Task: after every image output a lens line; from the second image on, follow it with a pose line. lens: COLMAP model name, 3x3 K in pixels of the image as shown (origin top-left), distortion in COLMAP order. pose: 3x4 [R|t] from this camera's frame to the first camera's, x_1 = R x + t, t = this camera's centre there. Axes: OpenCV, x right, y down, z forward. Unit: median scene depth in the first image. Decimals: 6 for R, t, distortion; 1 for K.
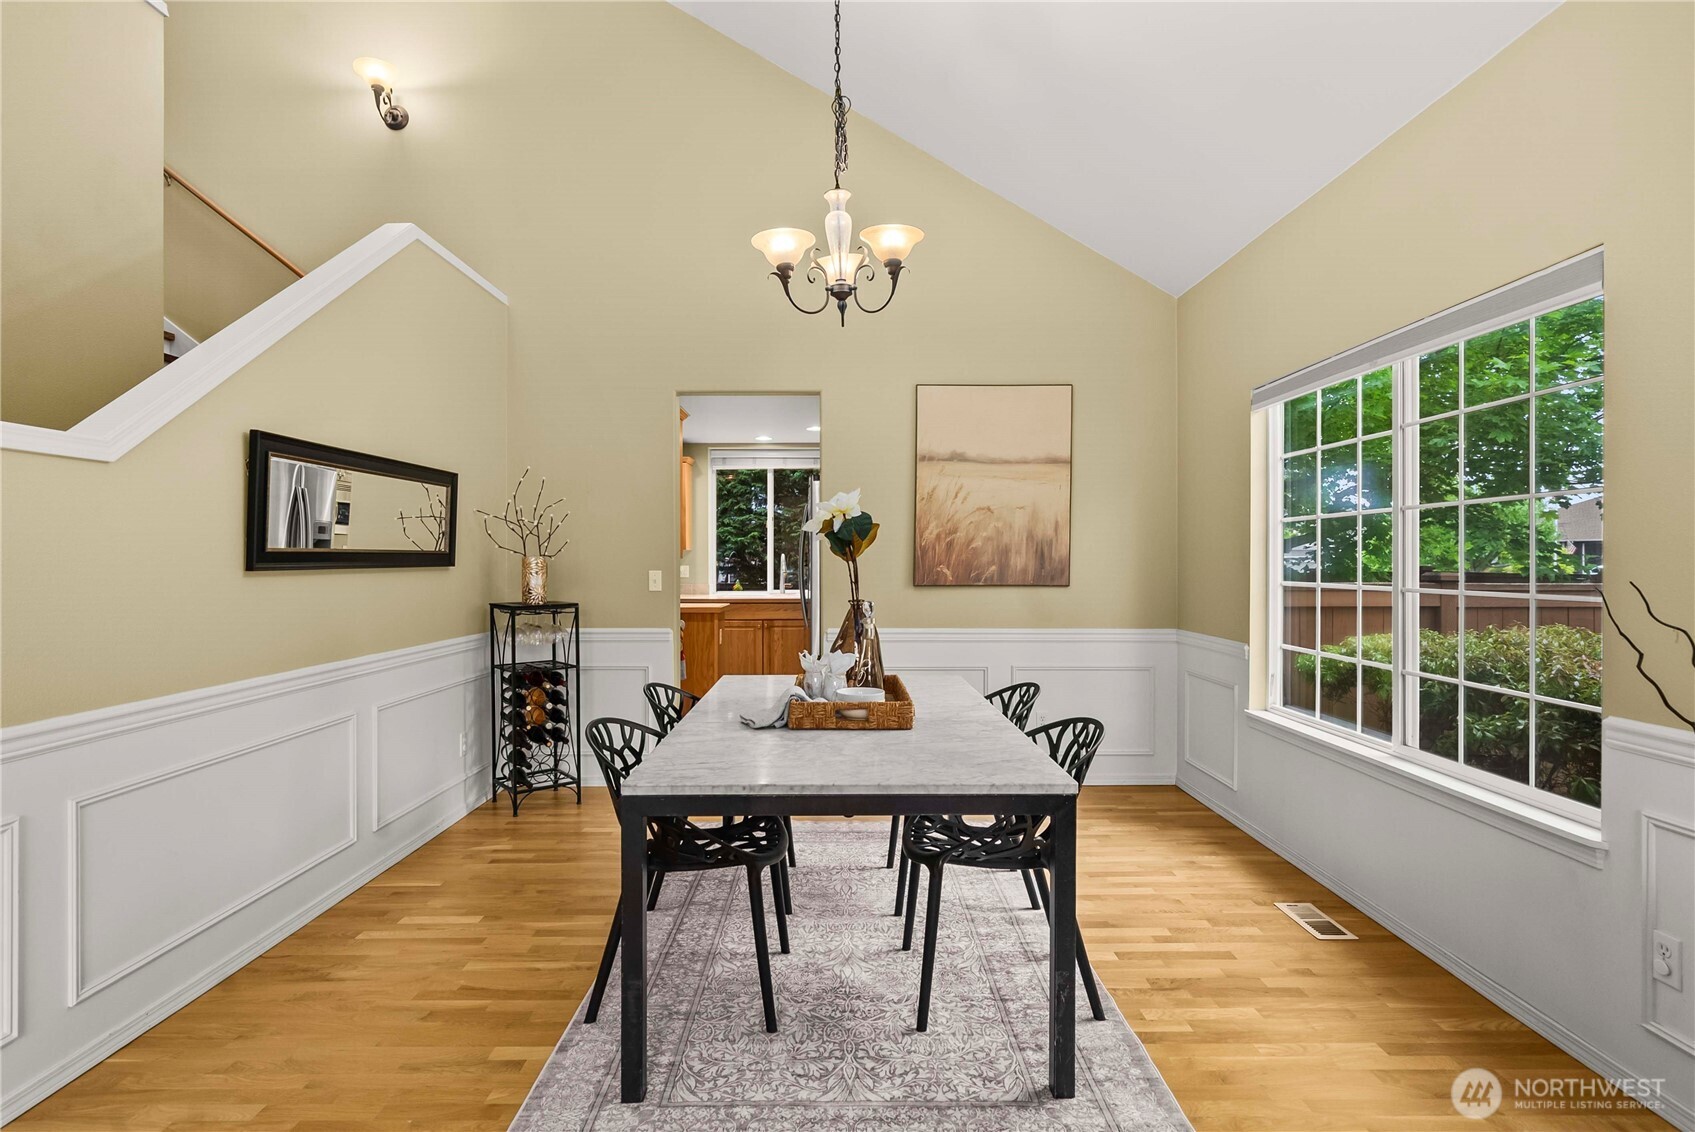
lens RADIAL K [[827.6, 0, 847.0], [0, 827.6, 561.0], [0, 0, 1]] dist [-0.004051, -0.000634]
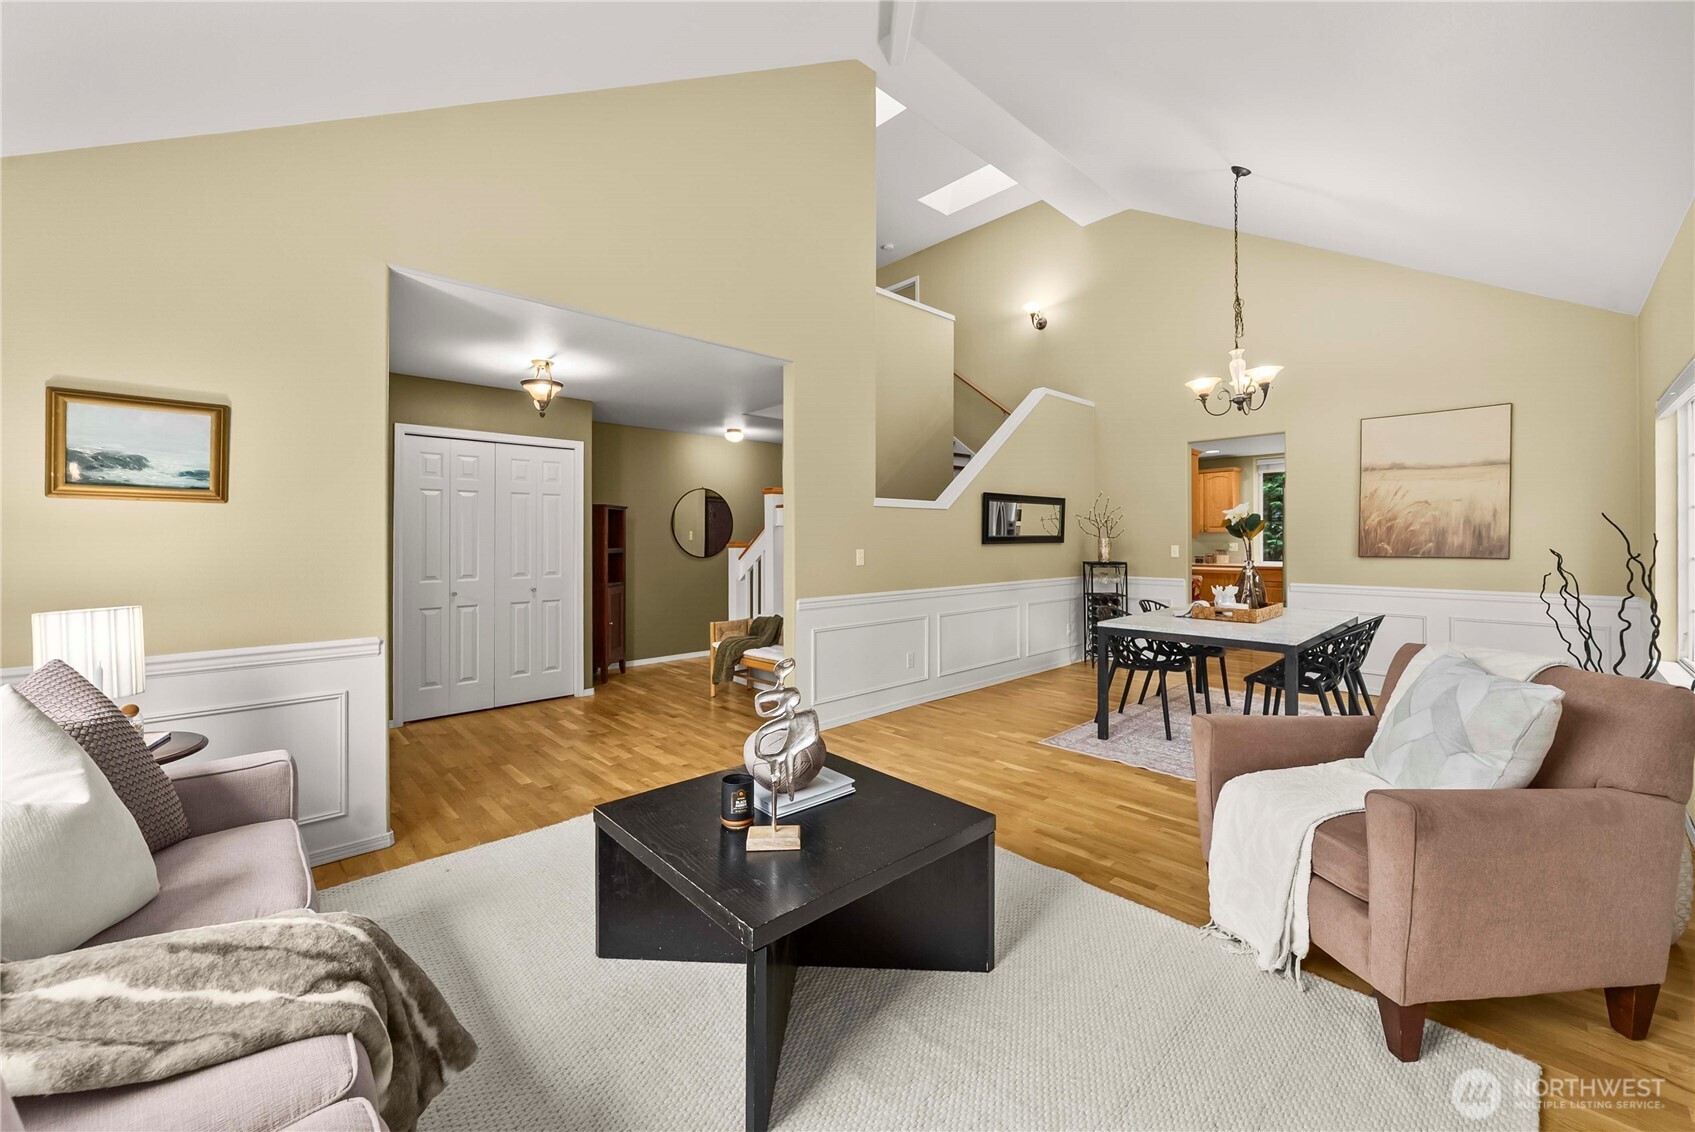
lens RADIAL K [[664.3, 0, 845.8], [0, 664.3, 549.0], [0, 0, 1]] dist [-0.003097, -0.000057]
pose [[0.681333, 0.007962, -0.731930, 0.343043], [0.002856, 0.999904, 0.013535, -0.002392], [0.731968, -0.011312, 0.681245, -0.497074]]
